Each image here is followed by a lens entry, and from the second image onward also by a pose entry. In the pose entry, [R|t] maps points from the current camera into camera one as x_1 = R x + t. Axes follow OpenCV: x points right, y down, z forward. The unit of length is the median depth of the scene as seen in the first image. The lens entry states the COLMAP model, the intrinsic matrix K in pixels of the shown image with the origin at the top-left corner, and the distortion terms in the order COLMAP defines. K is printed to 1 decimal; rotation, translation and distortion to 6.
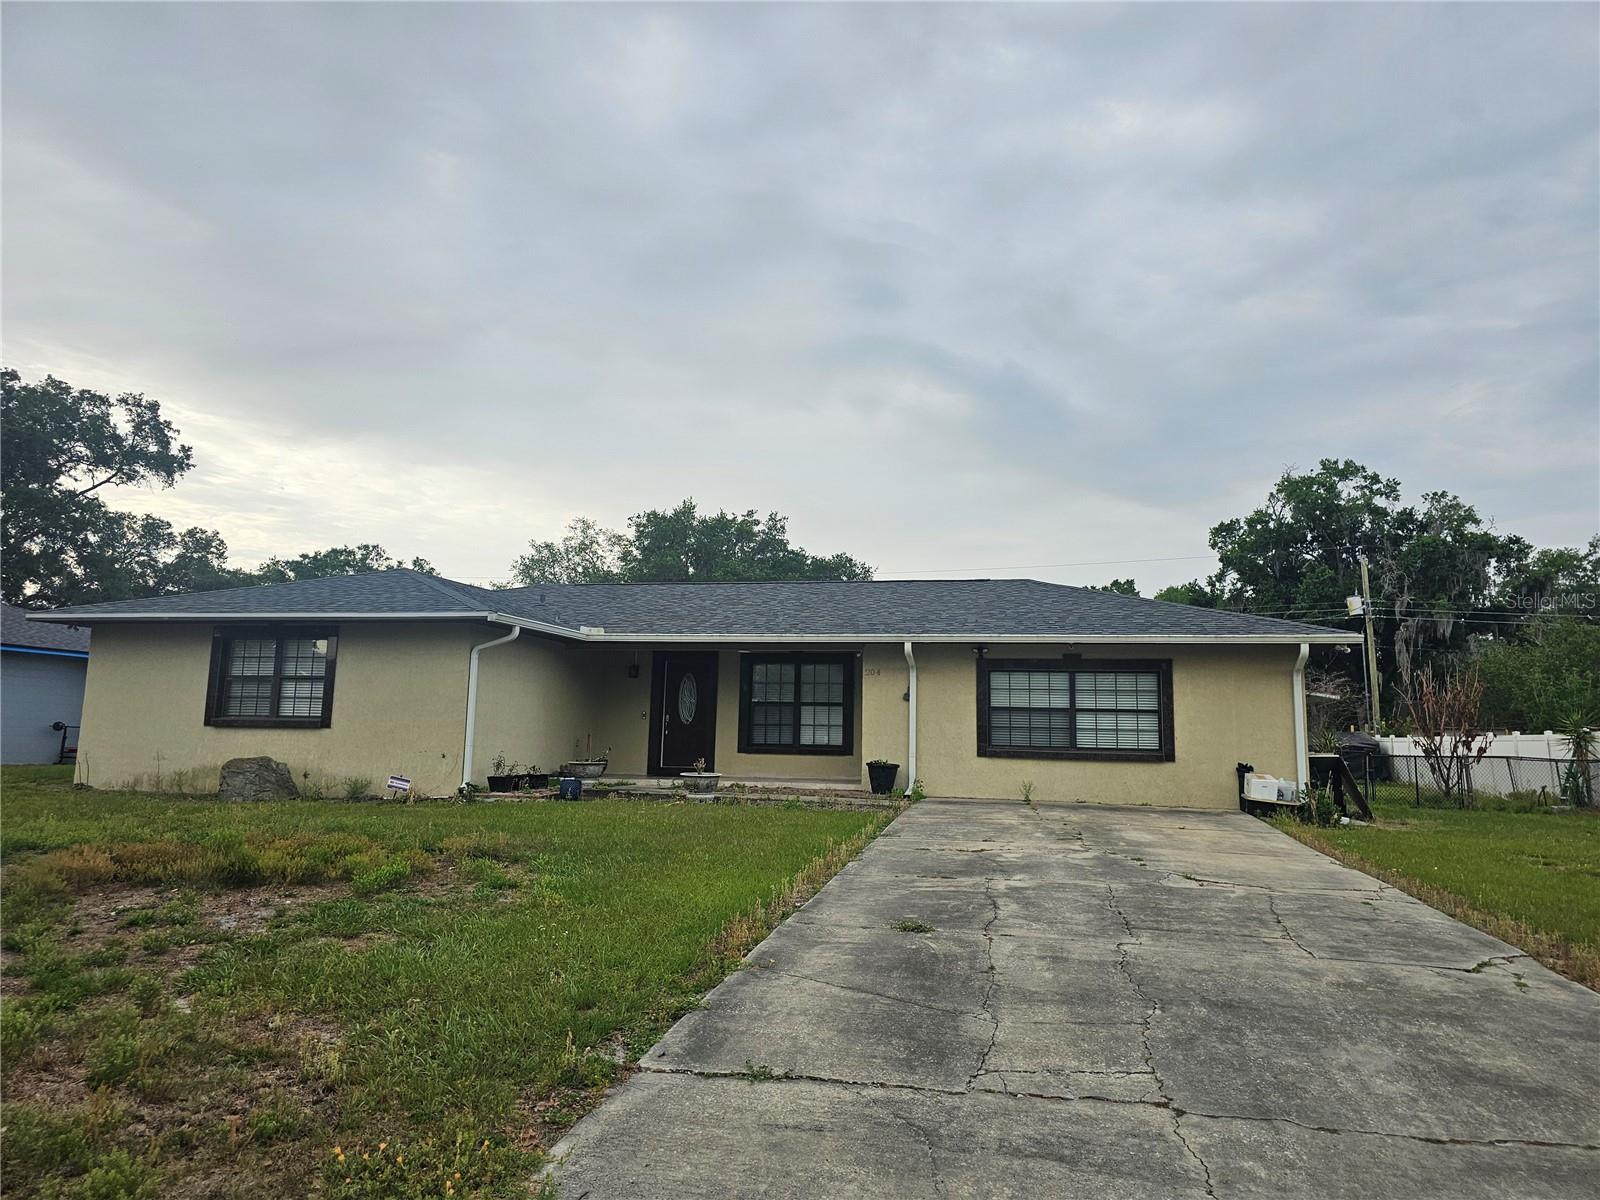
lens RADIAL K [[1081.1, 0, 811.3], [0, 1081.1, 595.0], [0, 0, 1]] dist [0.066378, -0.058283]
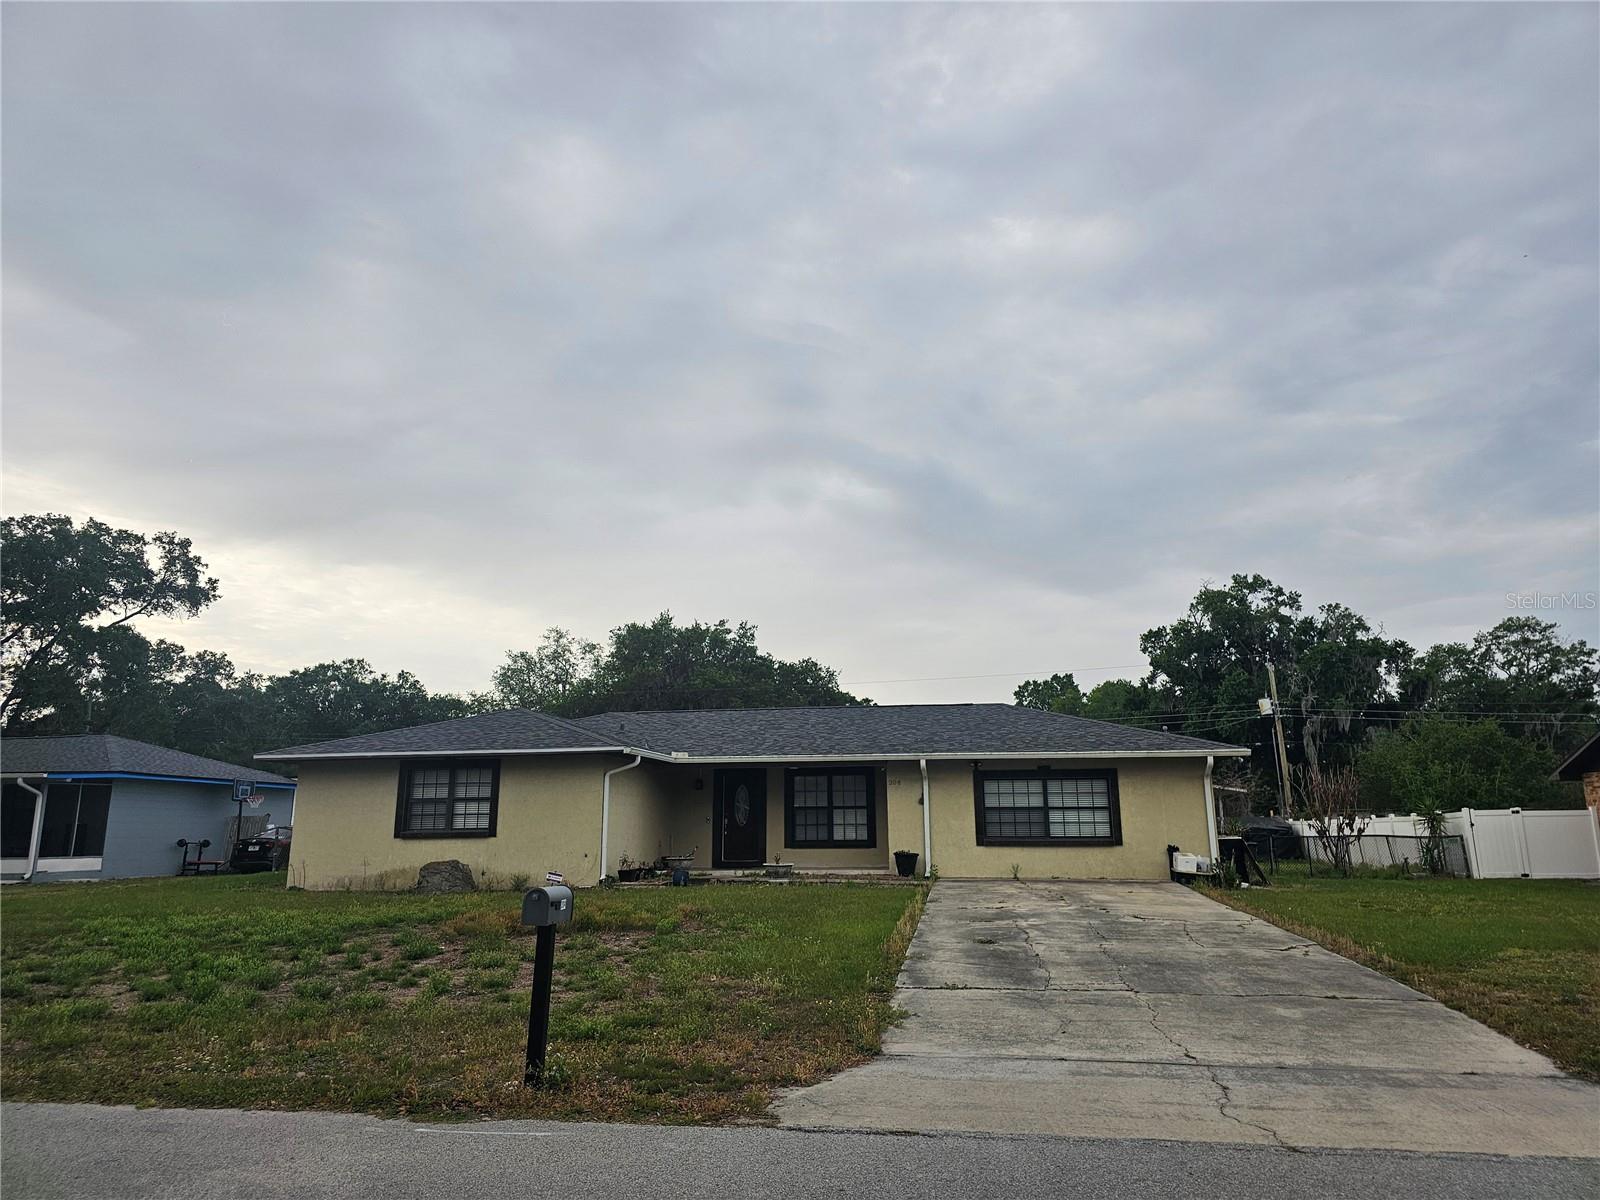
lens RADIAL K [[1081.1, 0, 811.3], [0, 1081.1, 595.0], [0, 0, 1]] dist [0.066378, -0.058283]
pose [[0.998315, -0.015243, 0.055988, -0.118198], [0.019950, 0.996223, -0.084510, -0.048034], [-0.054488, 0.085484, 0.994848, -0.337218]]
